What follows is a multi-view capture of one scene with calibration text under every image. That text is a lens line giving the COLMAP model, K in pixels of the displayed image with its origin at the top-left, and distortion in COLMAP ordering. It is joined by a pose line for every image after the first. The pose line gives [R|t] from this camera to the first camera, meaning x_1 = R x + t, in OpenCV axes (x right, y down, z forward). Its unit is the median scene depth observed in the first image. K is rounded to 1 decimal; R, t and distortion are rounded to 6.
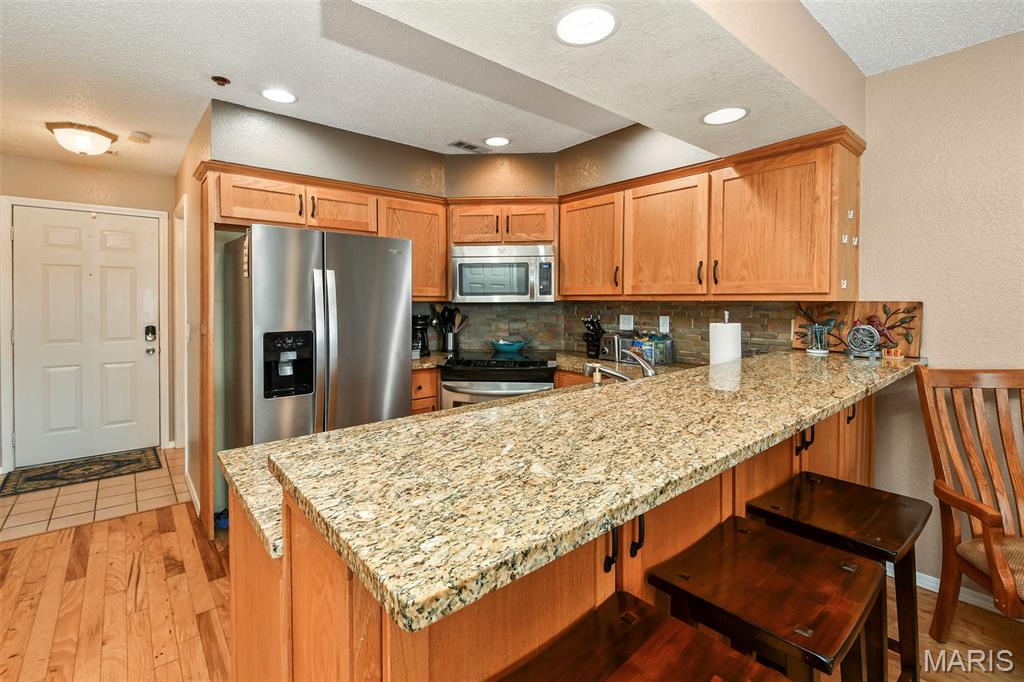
lens RADIAL K [[456.6, 0, 488.8], [0, 456.6, 310.5], [0, 0, 1]] dist [0.018573, -0.015170]
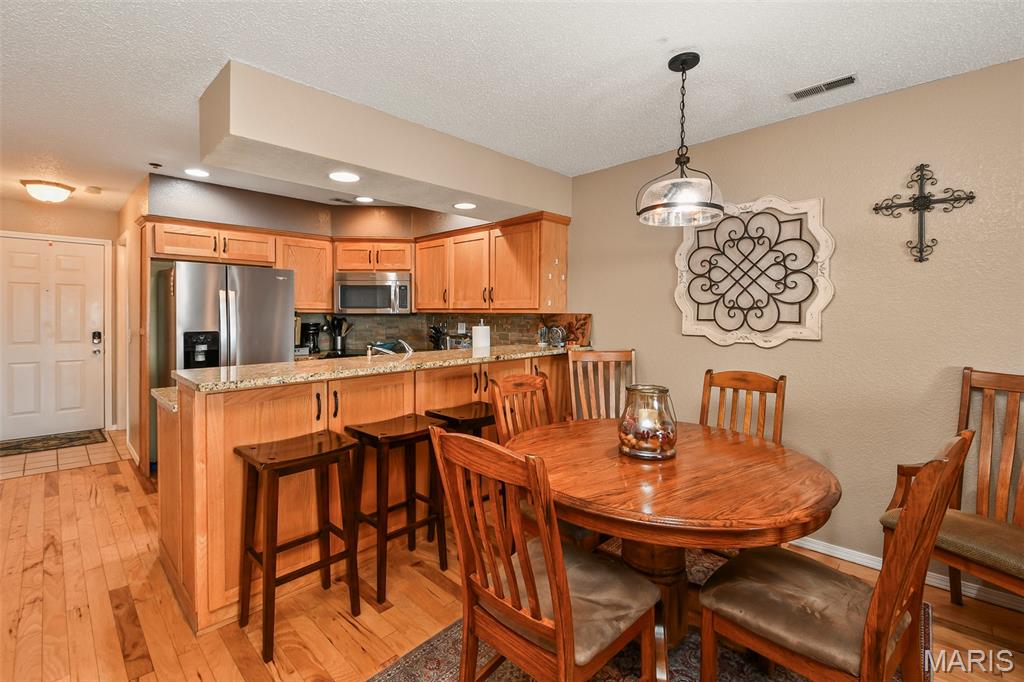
lens RADIAL K [[456.6, 0, 481.8], [0, 456.6, 321.9], [0, 0, 1]] dist [0.018573, -0.015170]
pose [[0.996515, 0.002565, 0.083376, 0.289053], [-0.002396, 0.999995, -0.002129, 0.011225], [-0.083381, 0.001922, 0.996516, -0.474817]]
